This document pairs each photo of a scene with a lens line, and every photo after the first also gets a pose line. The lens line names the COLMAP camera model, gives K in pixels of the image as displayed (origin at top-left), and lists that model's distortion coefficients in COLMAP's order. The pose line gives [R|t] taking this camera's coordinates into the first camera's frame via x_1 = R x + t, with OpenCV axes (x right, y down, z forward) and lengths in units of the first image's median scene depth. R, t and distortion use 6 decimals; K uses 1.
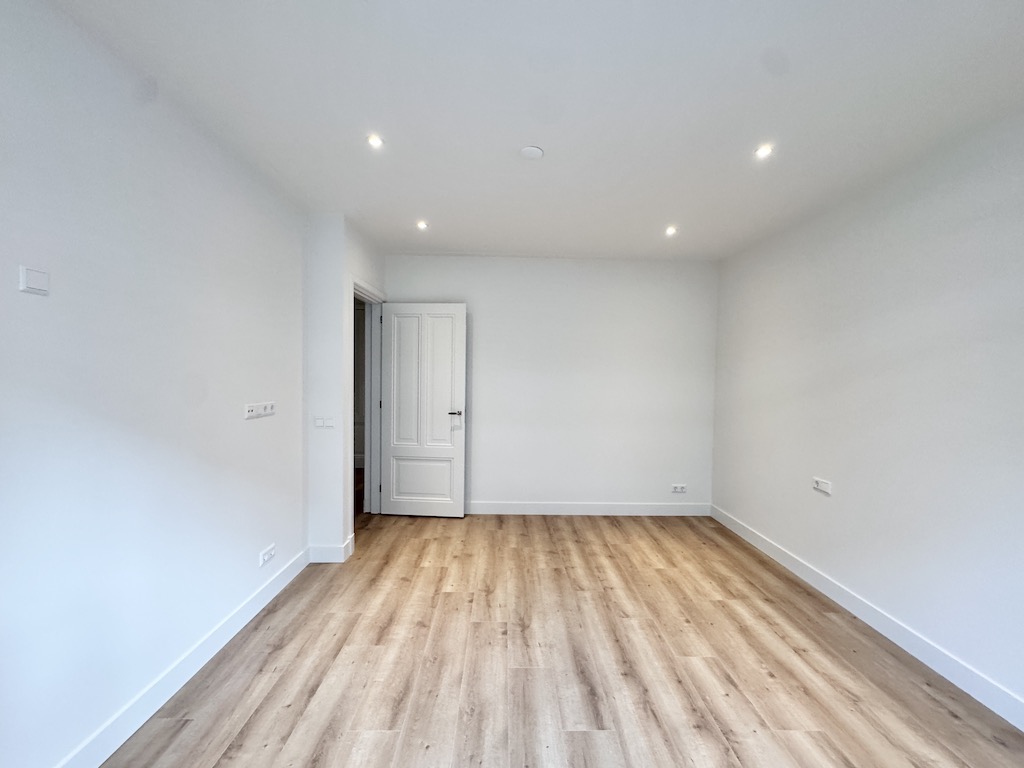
lens RADIAL K [[407.9, 0, 506.4], [0, 407.9, 378.3], [0, 0, 1]] dist [-0.003308, 0.000794]
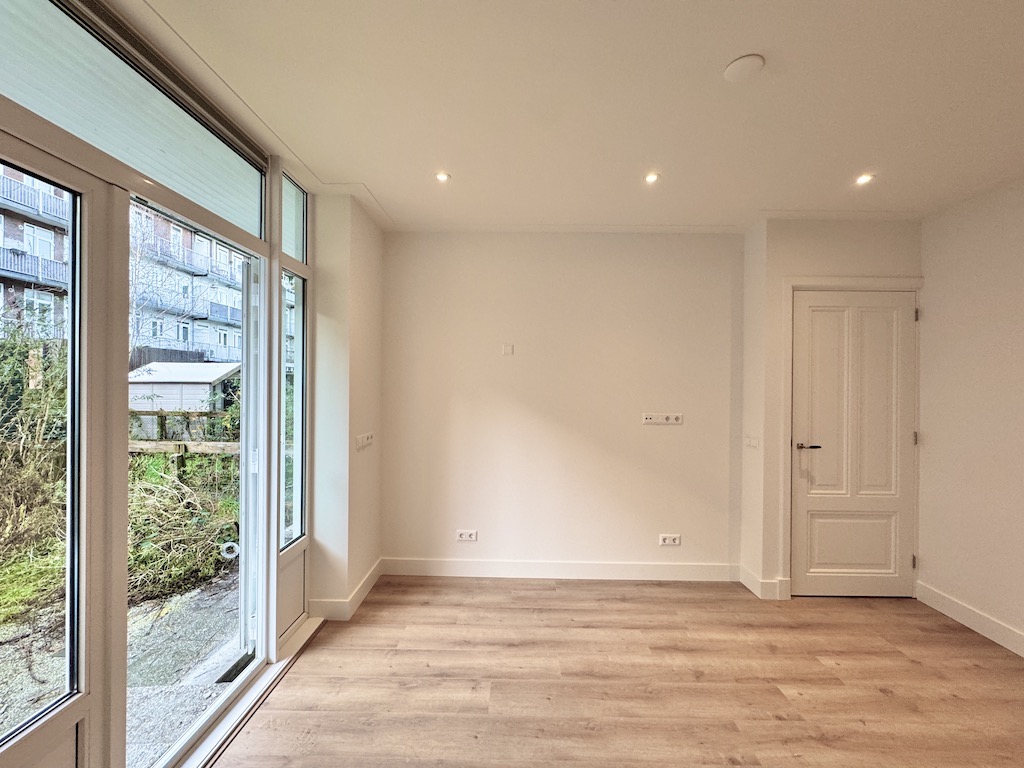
lens RADIAL K [[407.9, 0, 518.7], [0, 407.9, 377.1], [0, 0, 1]] dist [-0.003308, 0.000794]
pose [[-0.016116, -0.028008, -0.999478, 0.695346], [-0.022922, 0.999355, -0.027635, -0.006842], [0.999607, 0.022464, -0.016747, 0.608097]]
